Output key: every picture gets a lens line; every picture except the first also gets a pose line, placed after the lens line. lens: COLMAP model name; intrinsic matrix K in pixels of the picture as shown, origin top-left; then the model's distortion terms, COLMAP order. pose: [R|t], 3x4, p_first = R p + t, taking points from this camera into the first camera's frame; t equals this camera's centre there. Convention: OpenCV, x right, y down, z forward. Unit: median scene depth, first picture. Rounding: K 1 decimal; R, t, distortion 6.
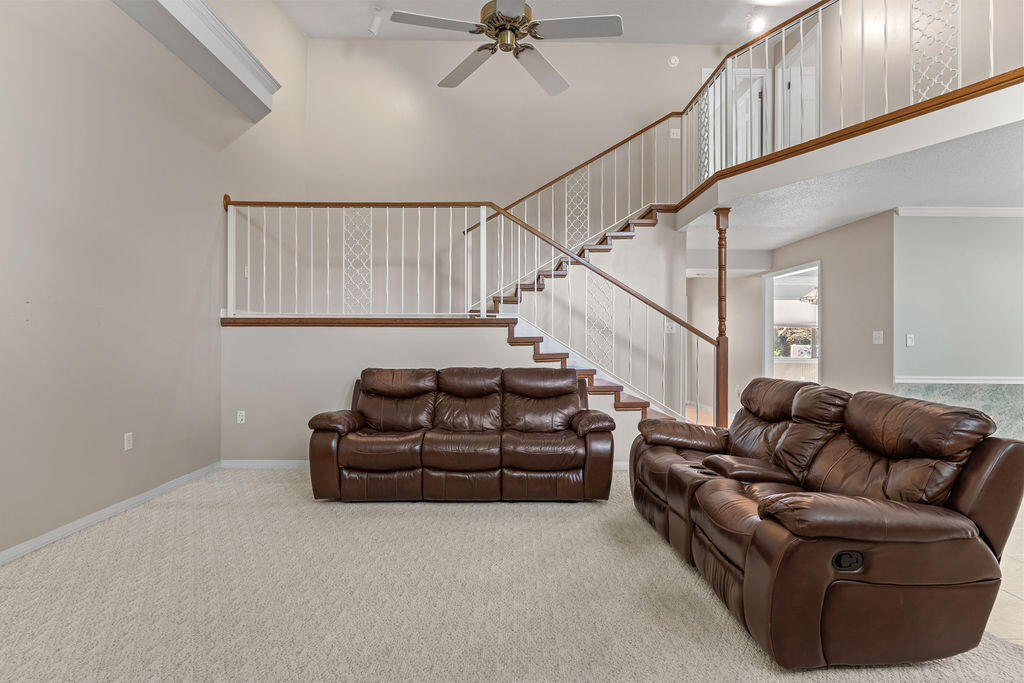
lens RADIAL K [[501.5, 0, 512.0], [0, 501.5, 341.5], [0, 0, 1]] dist [-0.000723, 0.000022]
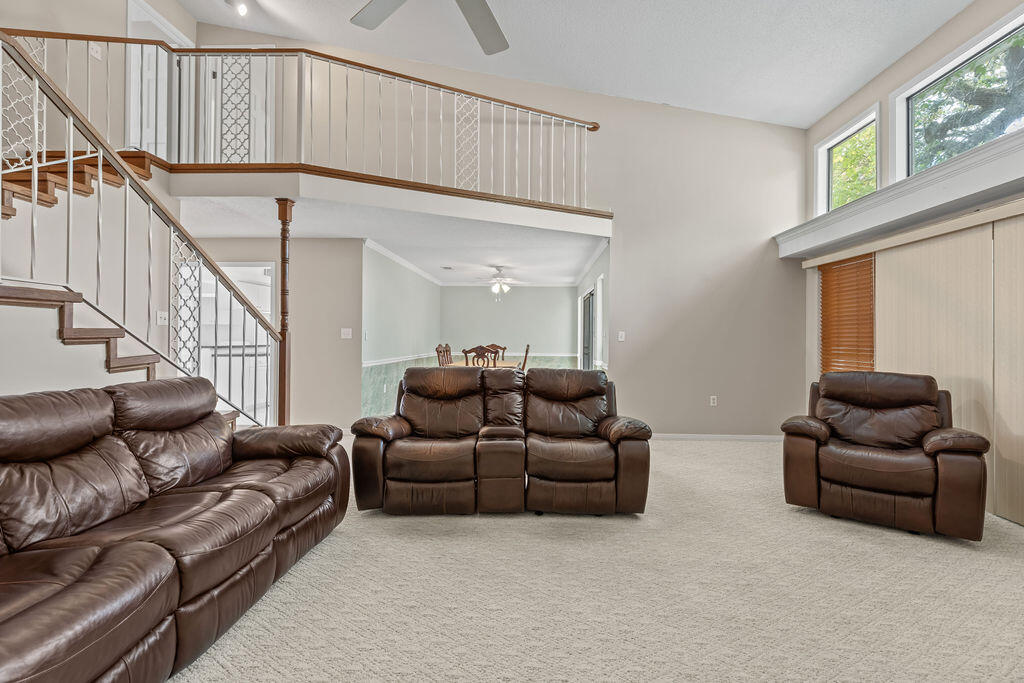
lens RADIAL K [[457.0, 0, 513.9], [0, 457.0, 338.0], [0, 0, 1]] dist [0.003223, 0.000521]
pose [[0.069196, -0.002140, 0.997601, -0.464583], [-0.007950, 0.999965, 0.002697, -0.003588], [-0.997571, -0.008117, 0.069177, 0.528861]]
